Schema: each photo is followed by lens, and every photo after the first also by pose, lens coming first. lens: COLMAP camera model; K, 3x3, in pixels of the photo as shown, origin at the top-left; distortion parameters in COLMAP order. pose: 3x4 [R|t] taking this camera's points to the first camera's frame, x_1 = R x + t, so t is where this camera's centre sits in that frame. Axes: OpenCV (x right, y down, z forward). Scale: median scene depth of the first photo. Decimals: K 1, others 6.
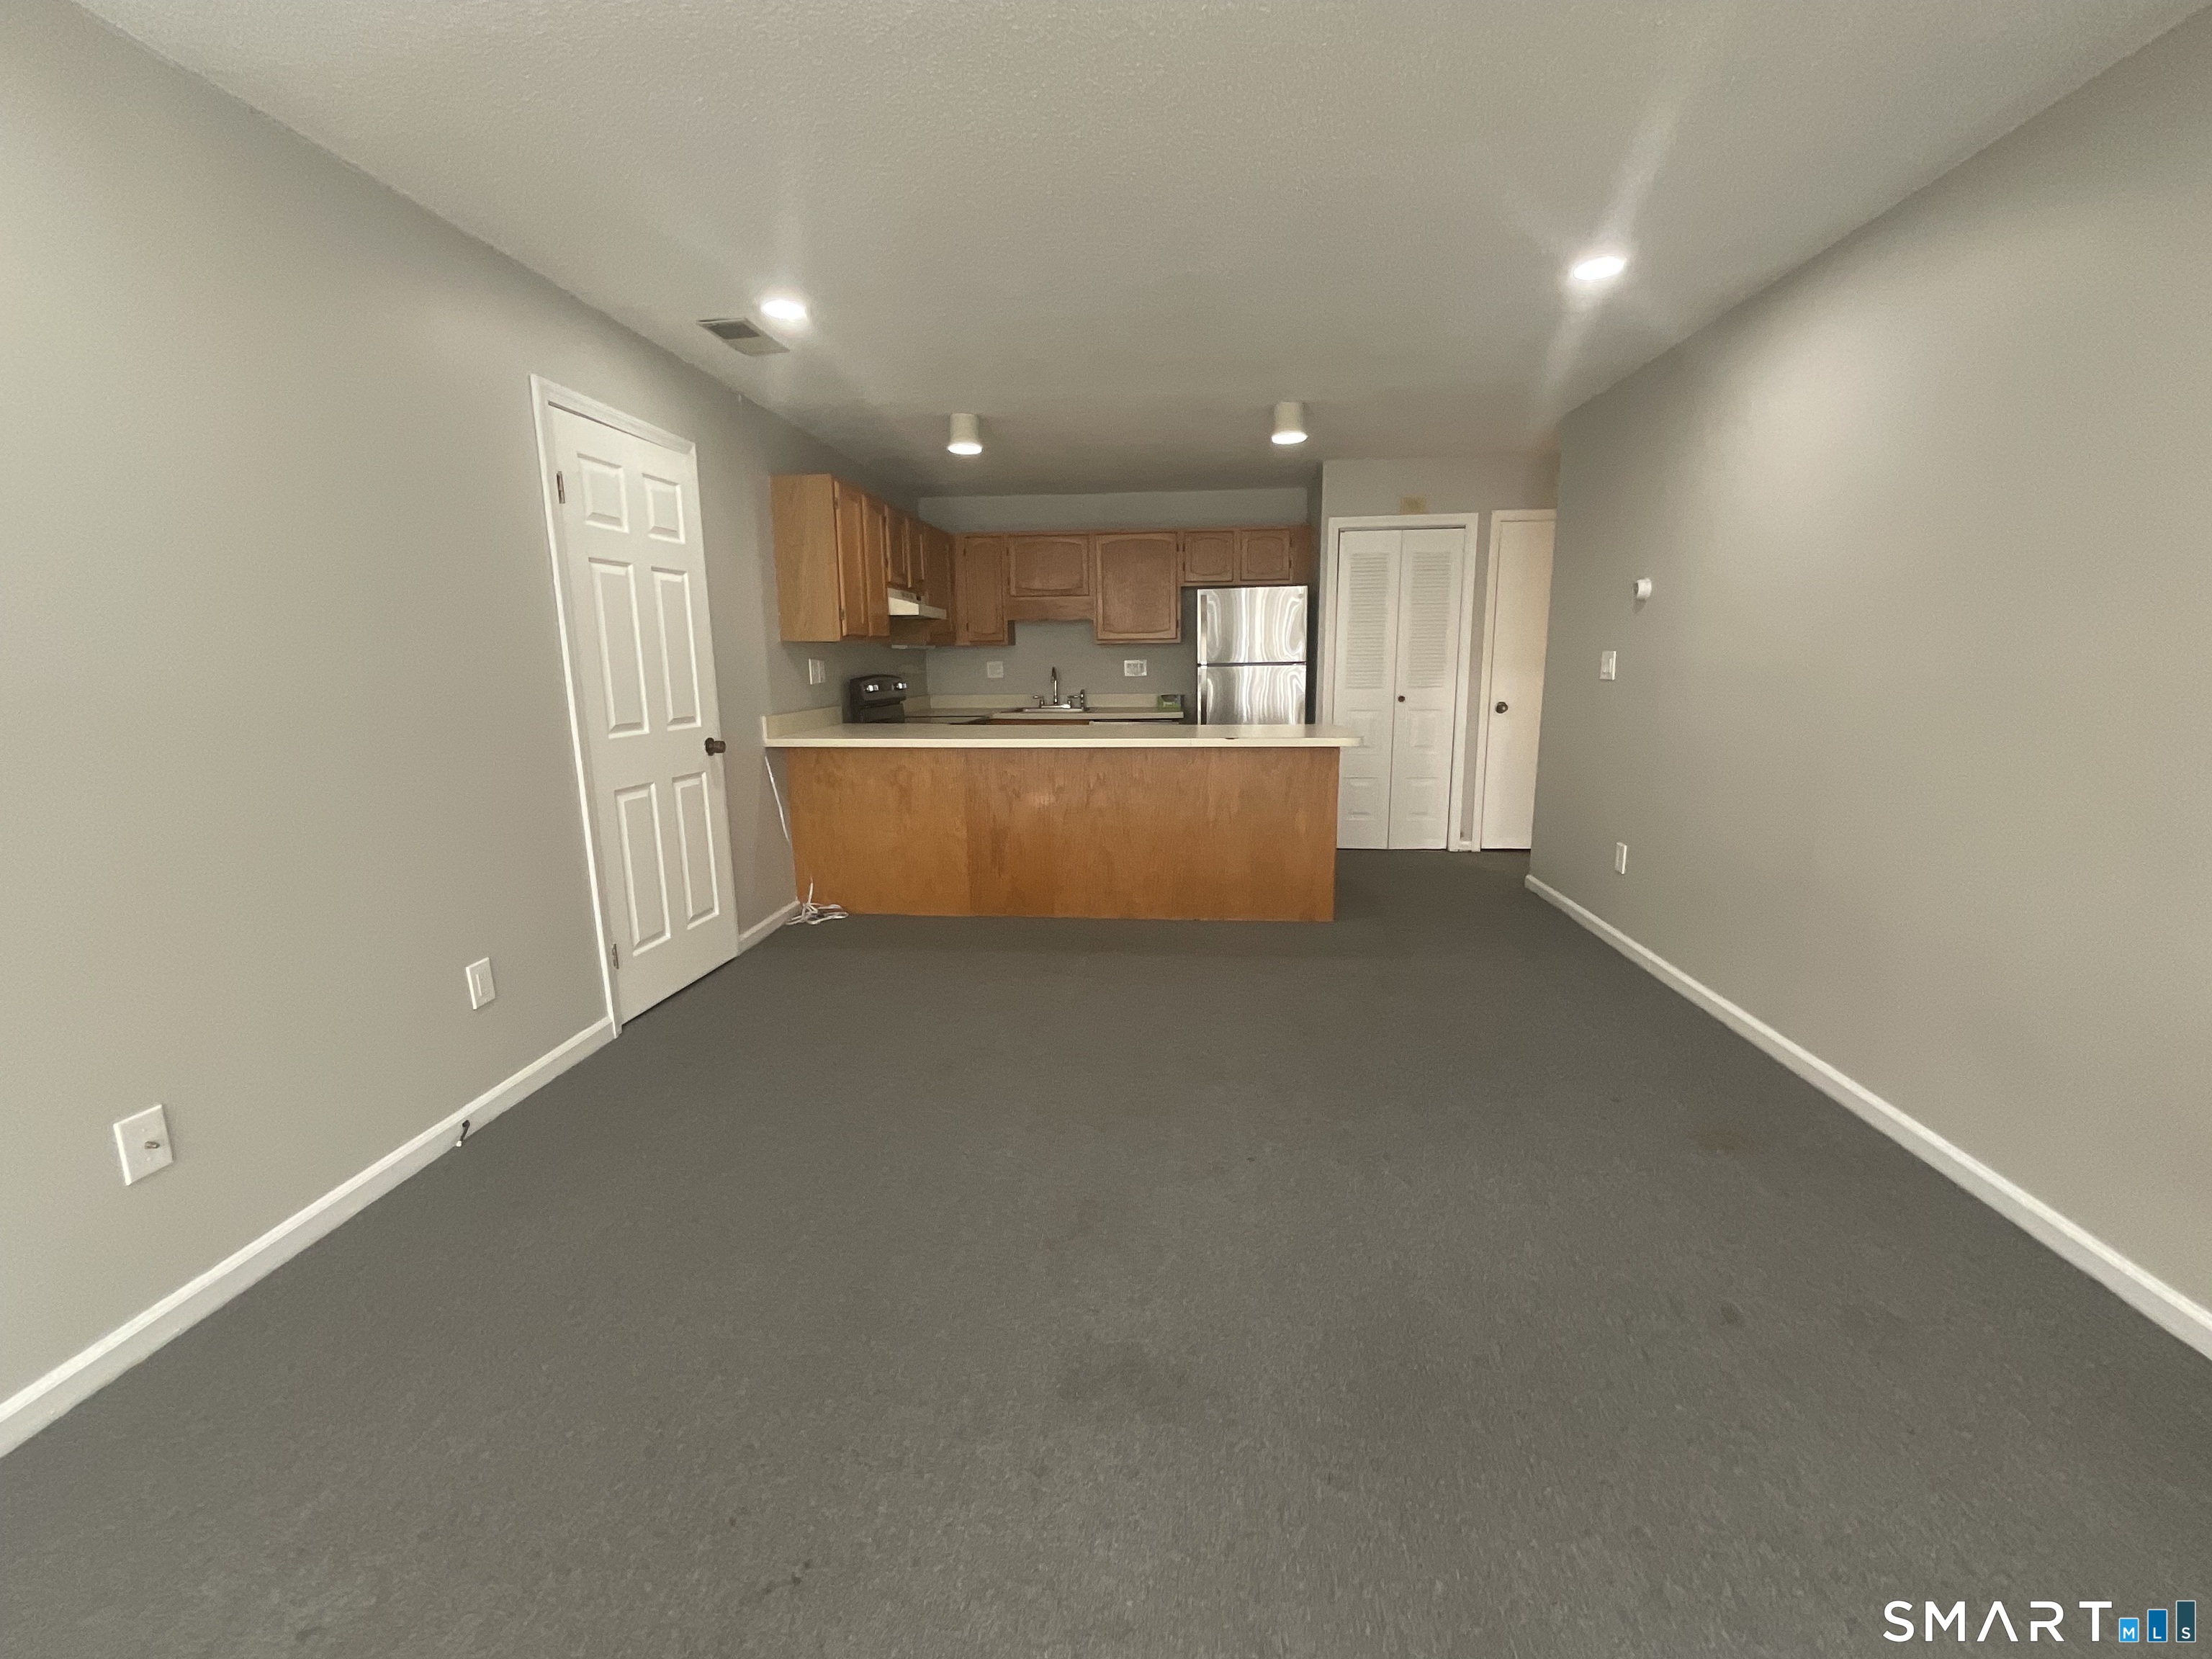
lens RADIAL K [[897.9, 0, 1106.0], [0, 897.9, 829.5], [0, 0, 1]] dist [-0.000285, -0.000237]
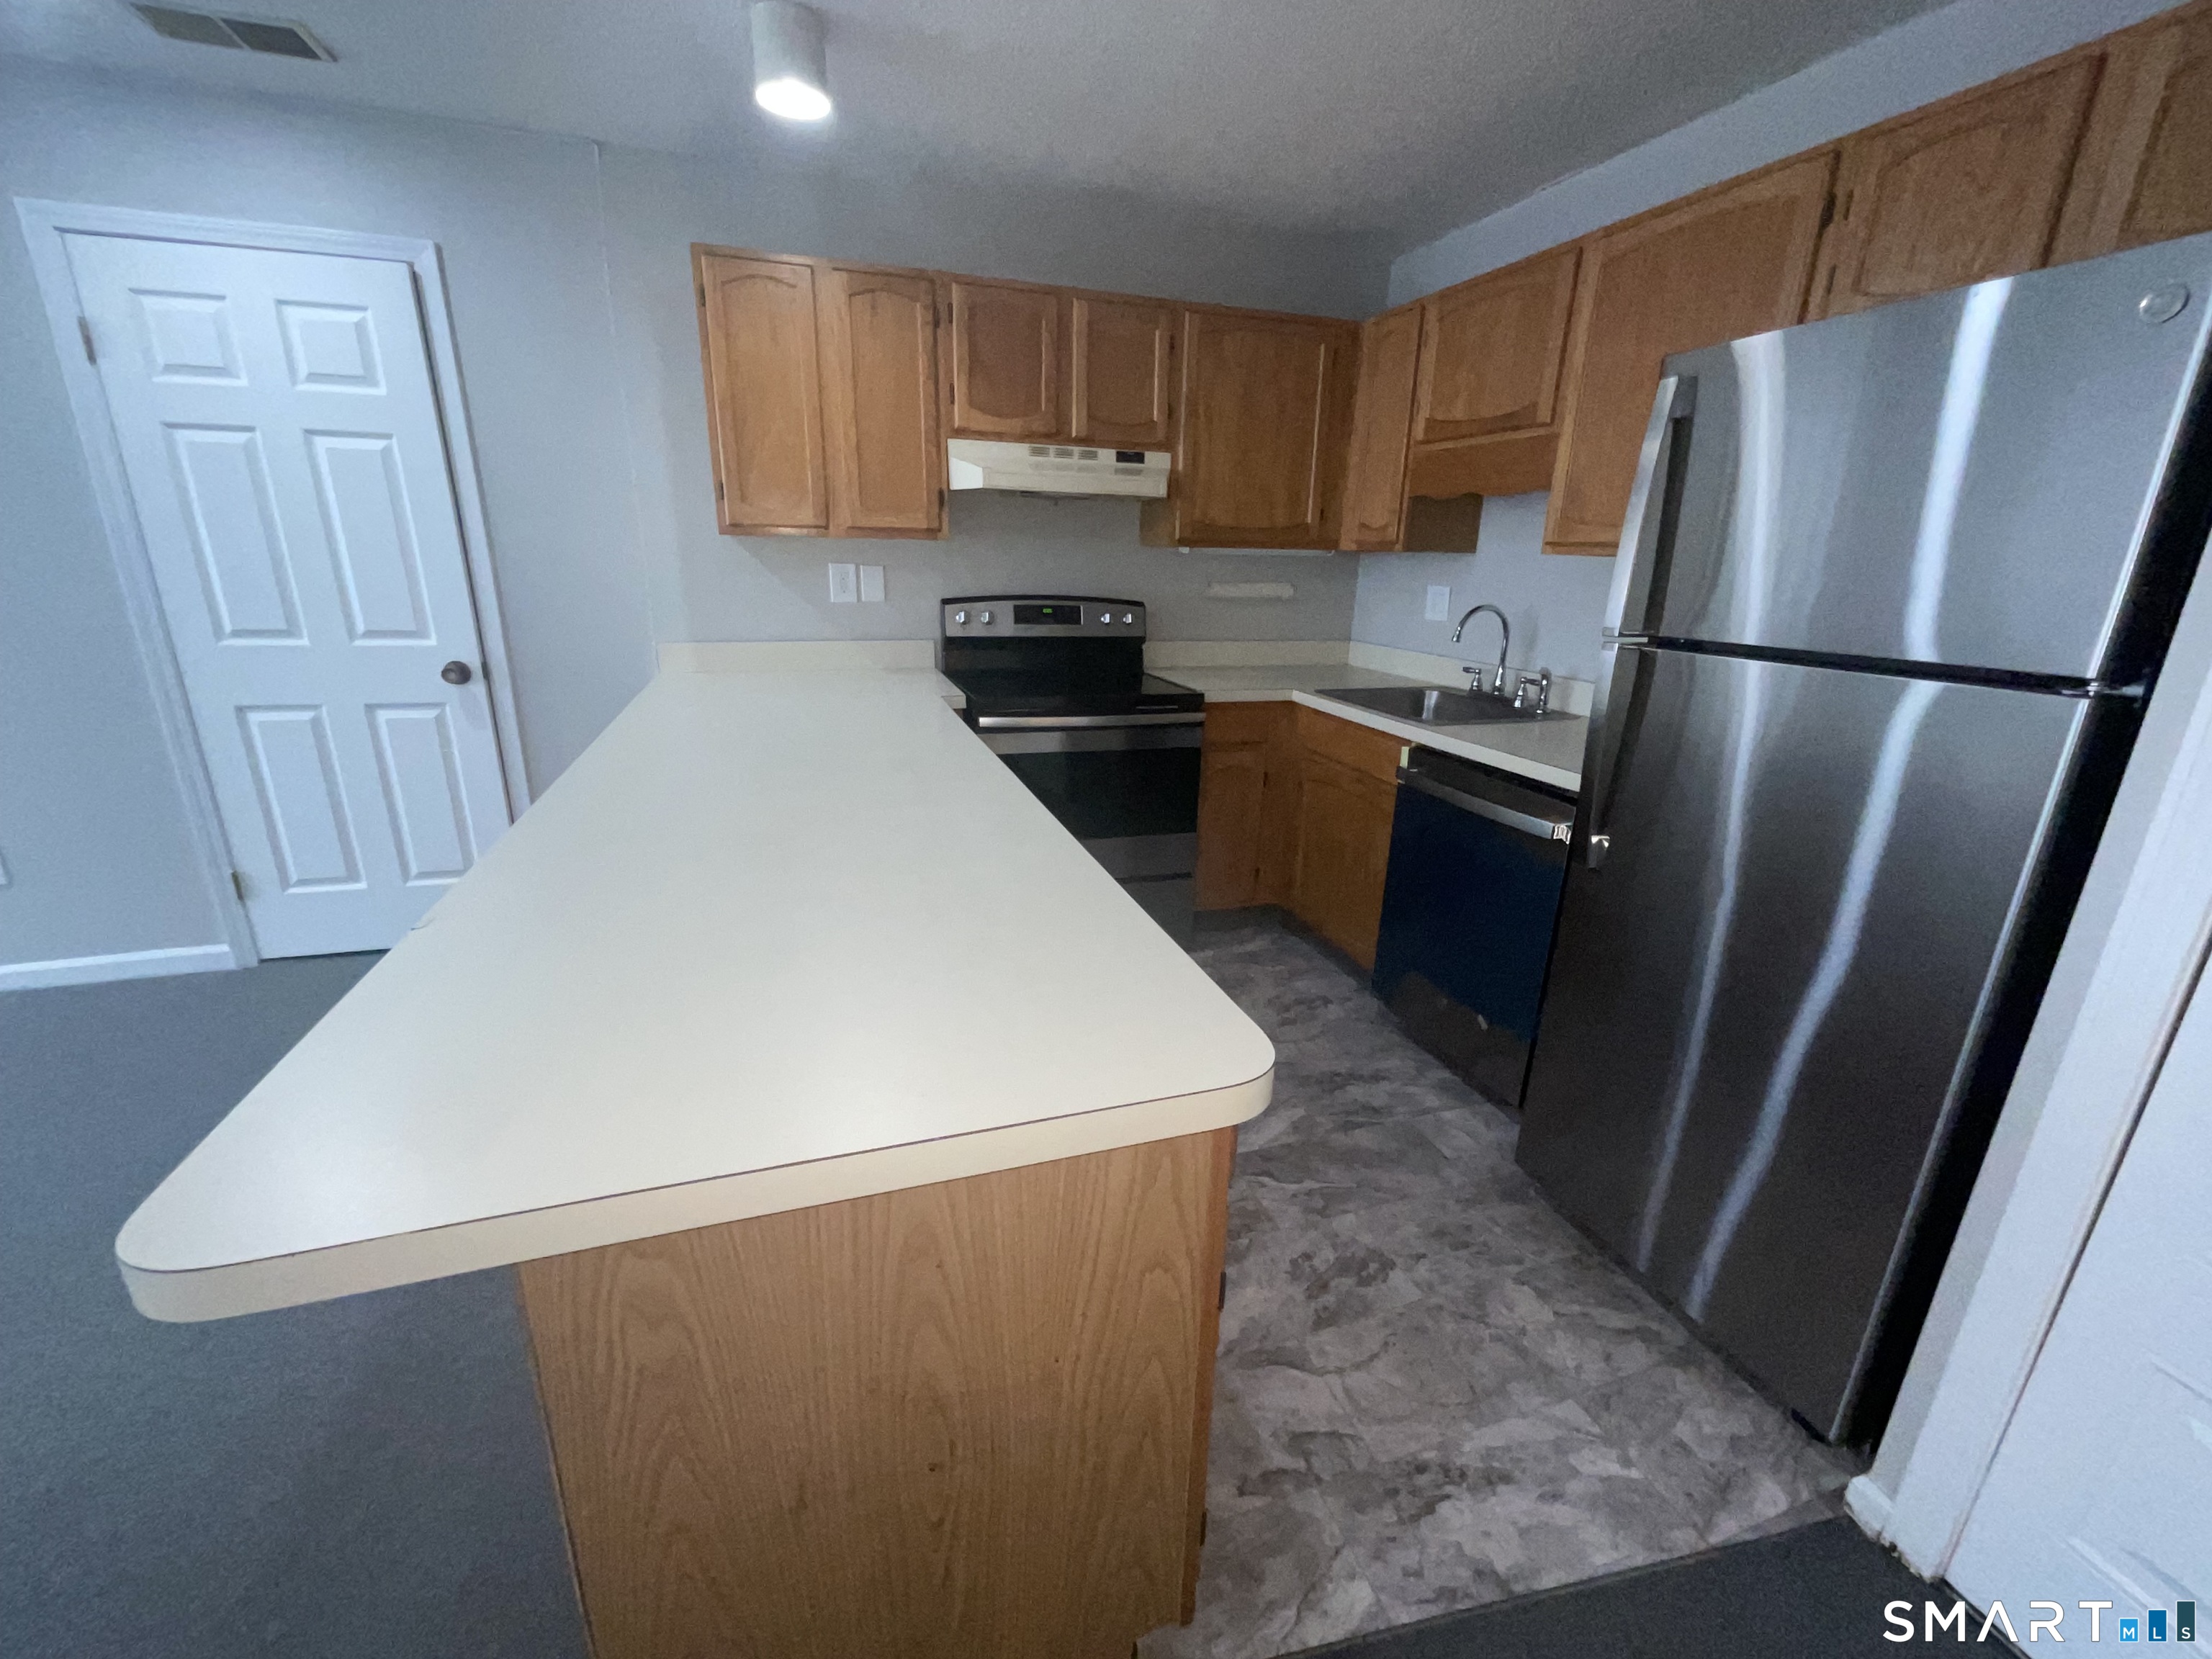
lens RADIAL K [[897.9, 0, 1106.0], [0, 897.9, 829.5], [0, 0, 1]] dist [-0.000285, -0.000237]
pose [[0.398805, 0.294524, -0.868453, 0.293918], [-0.200528, 0.952111, 0.230810, -0.153105], [0.894843, 0.082101, 0.438767, 0.709550]]
